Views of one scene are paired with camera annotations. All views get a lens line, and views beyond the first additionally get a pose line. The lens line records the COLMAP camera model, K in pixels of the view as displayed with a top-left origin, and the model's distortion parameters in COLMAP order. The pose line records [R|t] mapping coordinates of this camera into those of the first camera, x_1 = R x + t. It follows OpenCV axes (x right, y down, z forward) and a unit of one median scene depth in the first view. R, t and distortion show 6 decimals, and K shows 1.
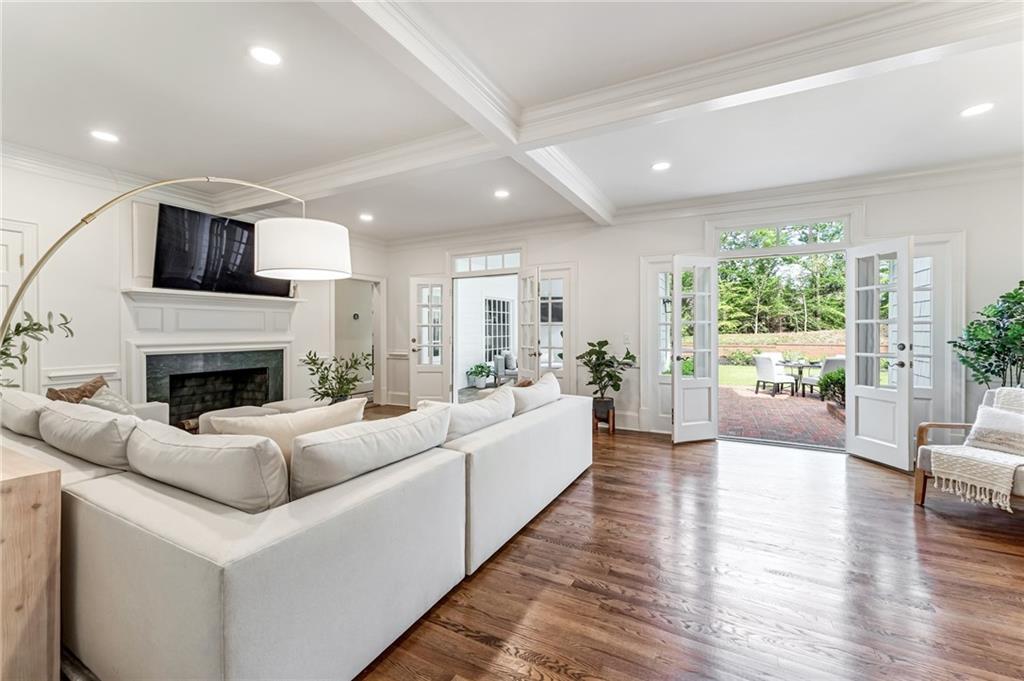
lens RADIAL K [[417.0, 0, 515.1], [0, 417.0, 338.4], [0, 0, 1]] dist [0.002936, -0.000680]
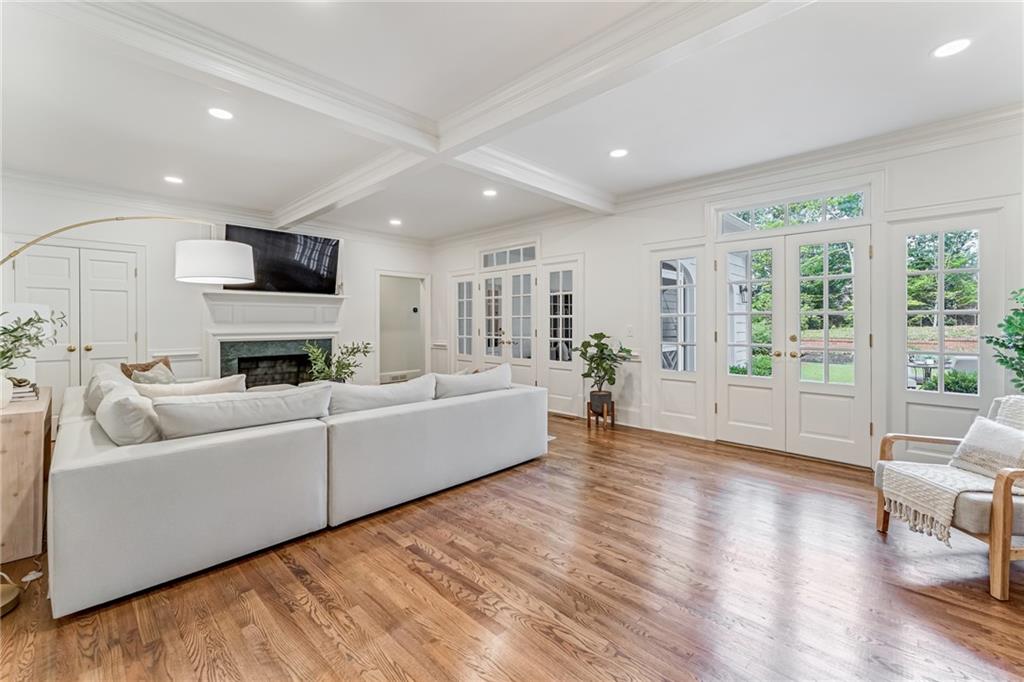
lens RADIAL K [[422.2, 0, 508.6], [0, 422.2, 331.9], [0, 0, 1]] dist [0.000531, 0.000614]
pose [[0.960426, 0.005718, -0.278478, 0.329805], [-0.005103, 0.999983, 0.002934, 0.001073], [0.278490, -0.001397, 0.960438, -0.010806]]
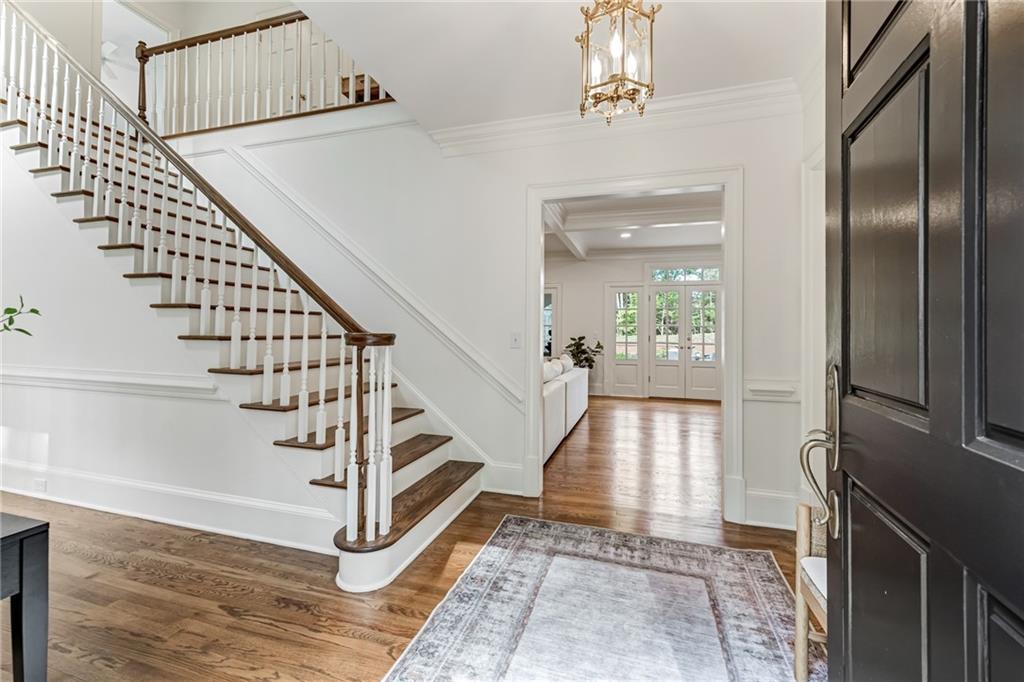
lens RADIAL K [[422.2, 0, 516.4], [0, 422.2, 332.4], [0, 0, 1]] dist [0.000531, 0.000614]
pose [[0.981227, 0.003524, 0.192823, -0.378190], [0.000043, 0.999829, -0.018493, 0.022800], [-0.192856, 0.018155, 0.981059, -0.550122]]
